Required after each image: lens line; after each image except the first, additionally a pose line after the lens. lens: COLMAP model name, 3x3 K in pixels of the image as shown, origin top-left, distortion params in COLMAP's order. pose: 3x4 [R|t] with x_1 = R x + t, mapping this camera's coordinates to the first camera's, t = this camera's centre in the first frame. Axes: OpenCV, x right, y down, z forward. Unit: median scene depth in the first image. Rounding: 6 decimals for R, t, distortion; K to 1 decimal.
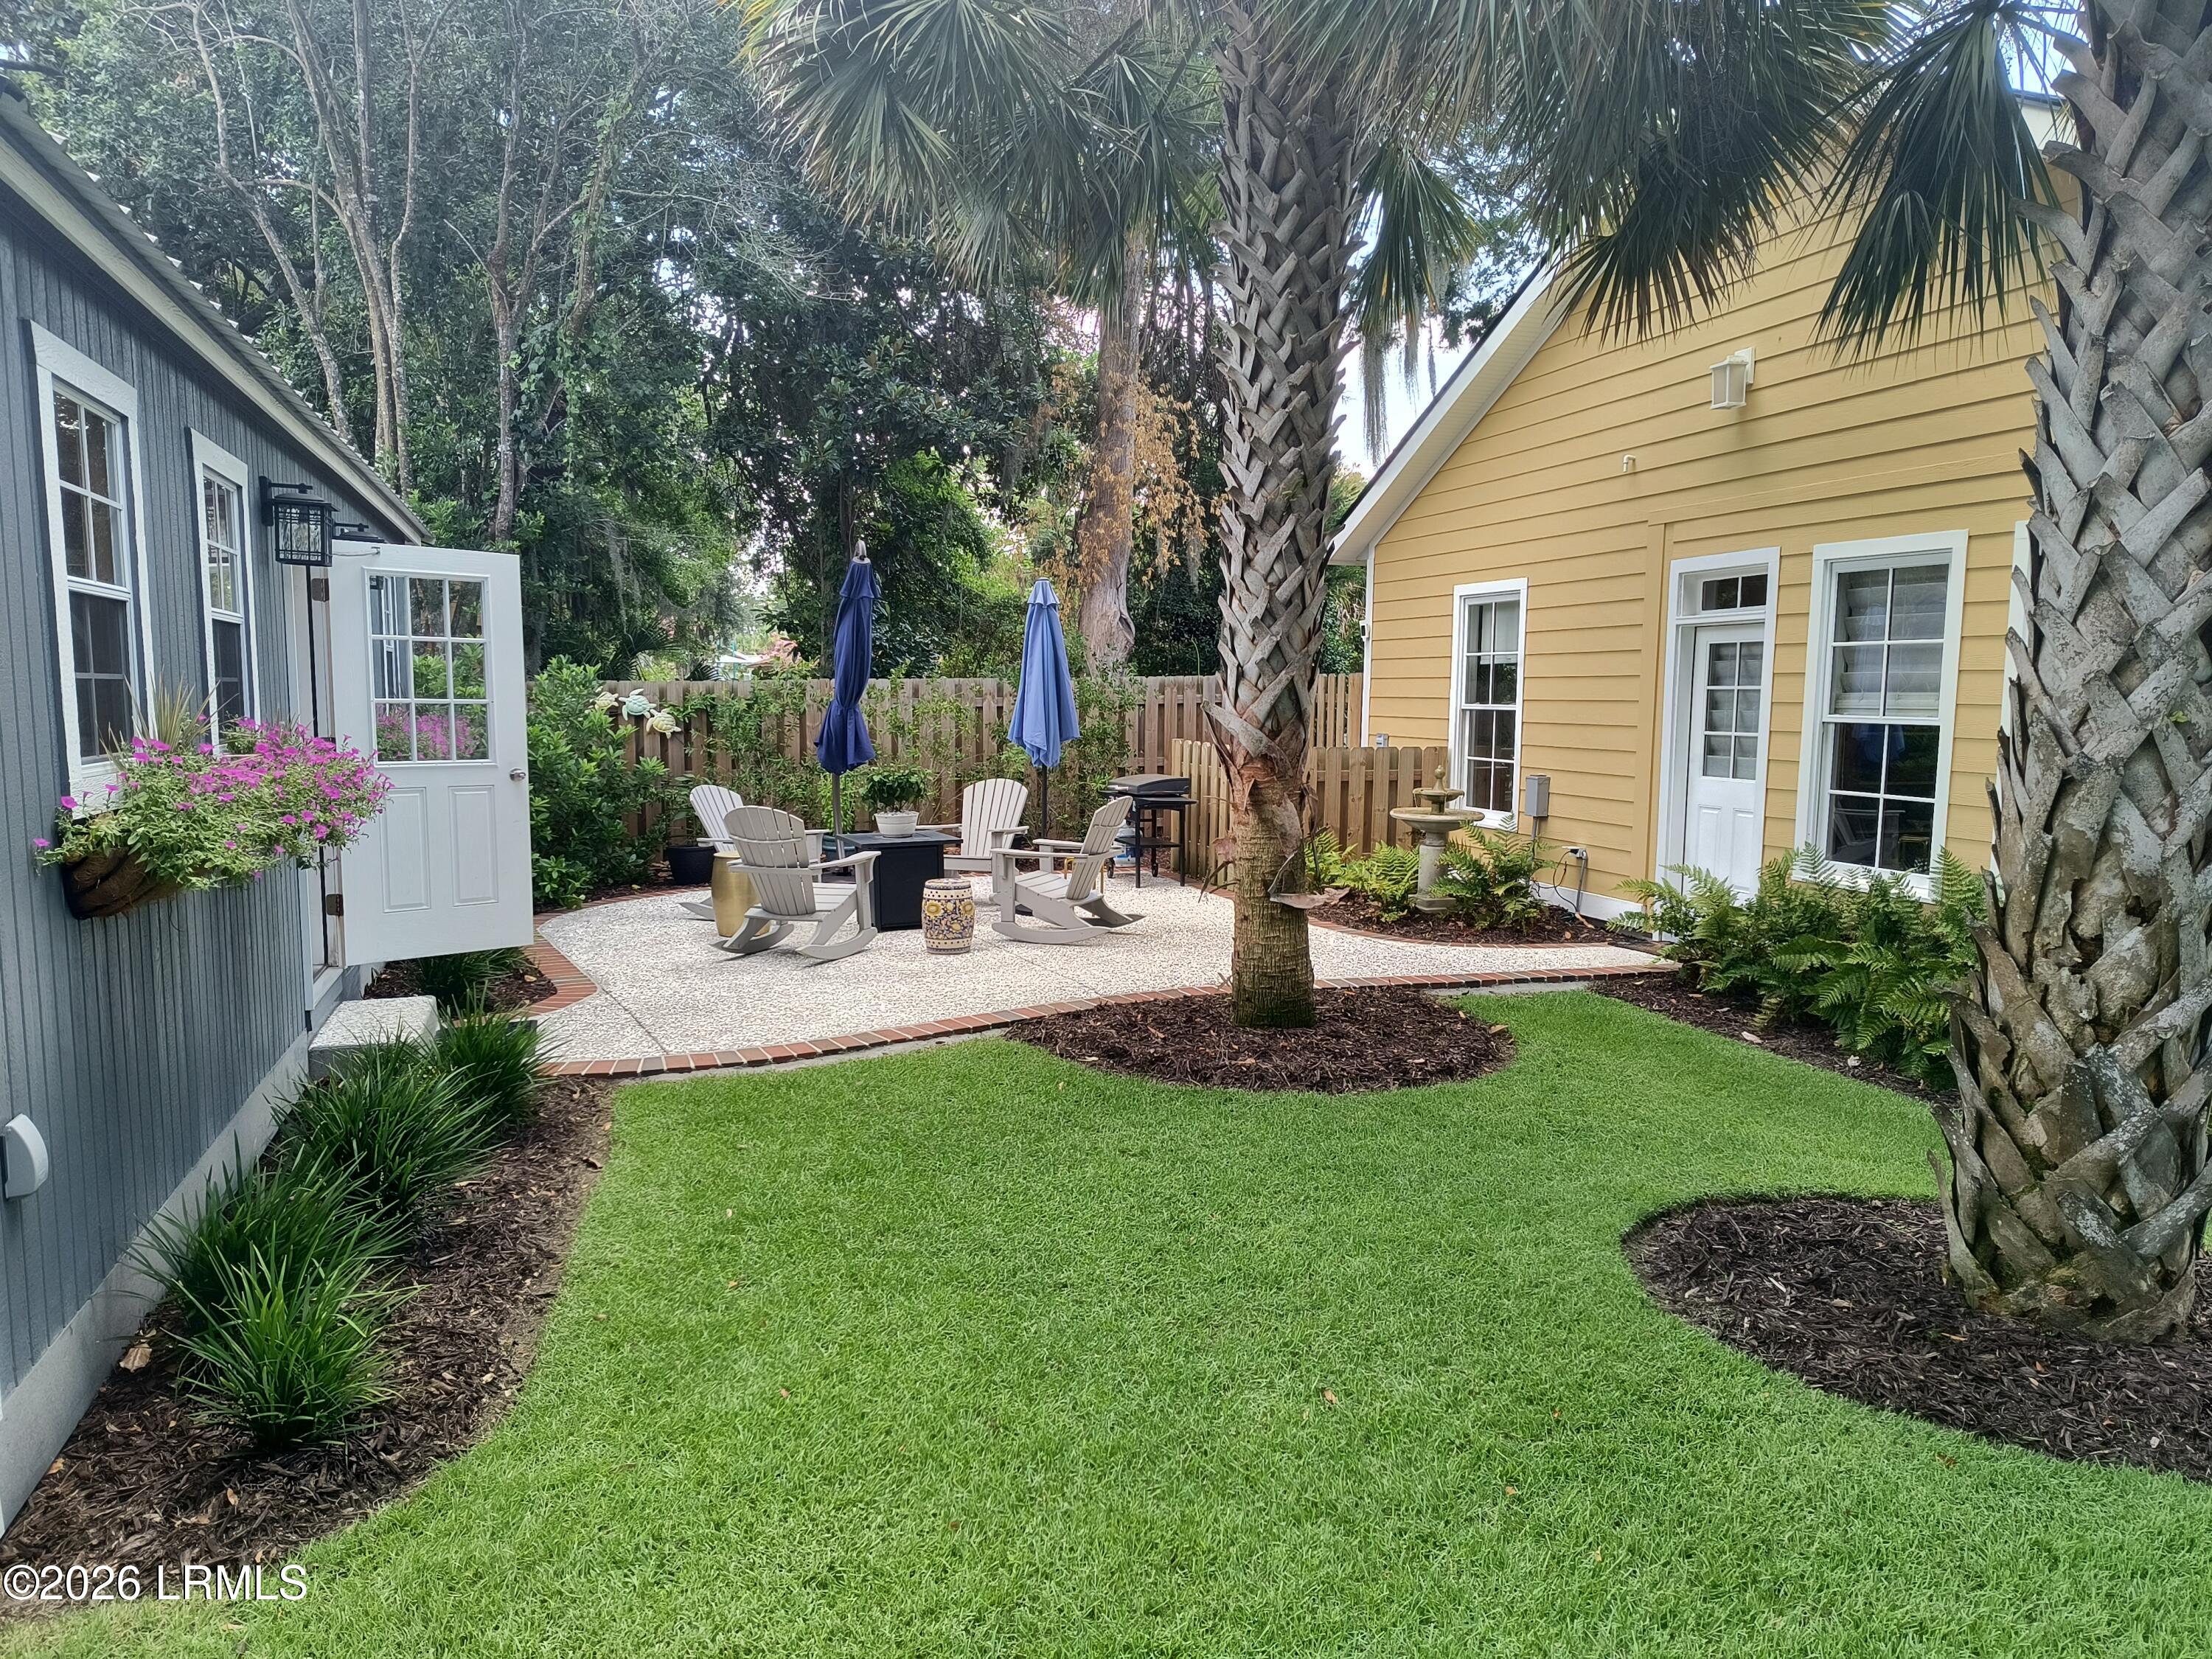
lens RADIAL K [[1505.4, 0, 1154.7], [0, 1505.4, 863.7], [0, 0, 1]] dist [0.078542, -0.100566]
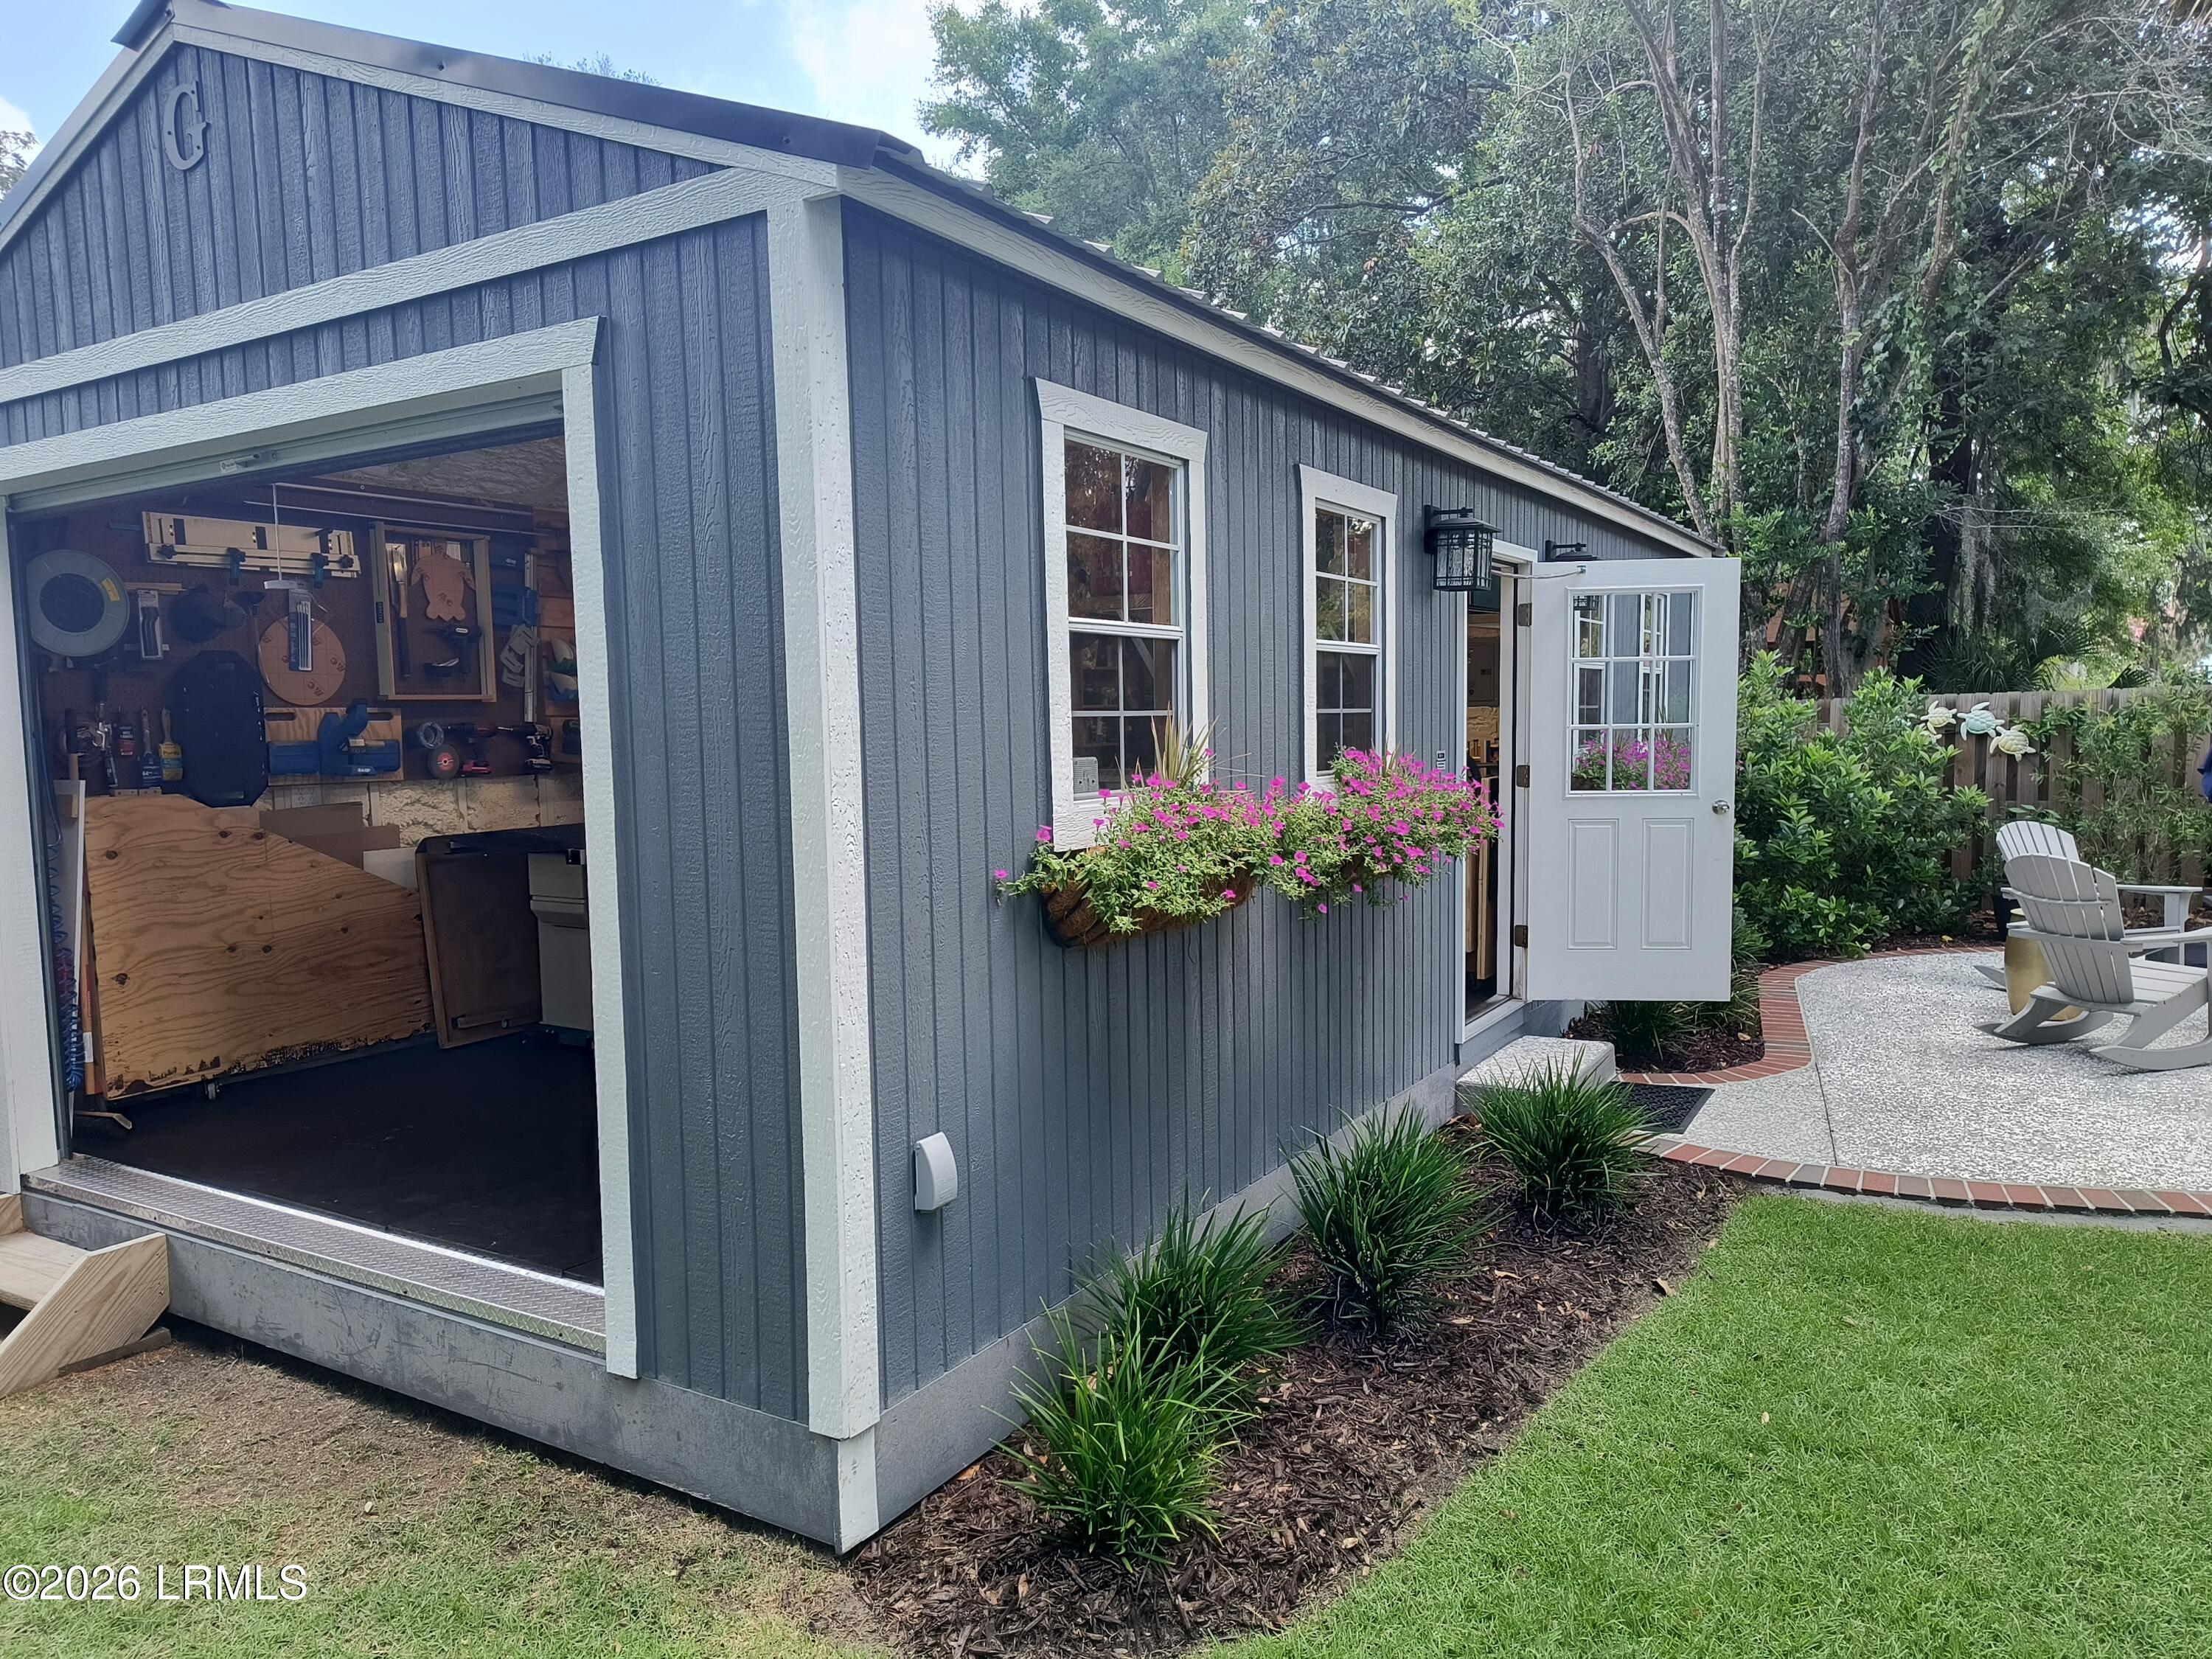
lens RADIAL K [[1521.5, 0, 1105.9], [0, 1521.5, 851.4], [0, 0, 1]] dist [0.069205, -0.084127]
pose [[0.620356, 0.048764, -0.782803, 0.058848], [-0.065087, 0.997824, 0.010578, -0.019623], [0.781615, 0.044388, 0.622180, 0.173685]]
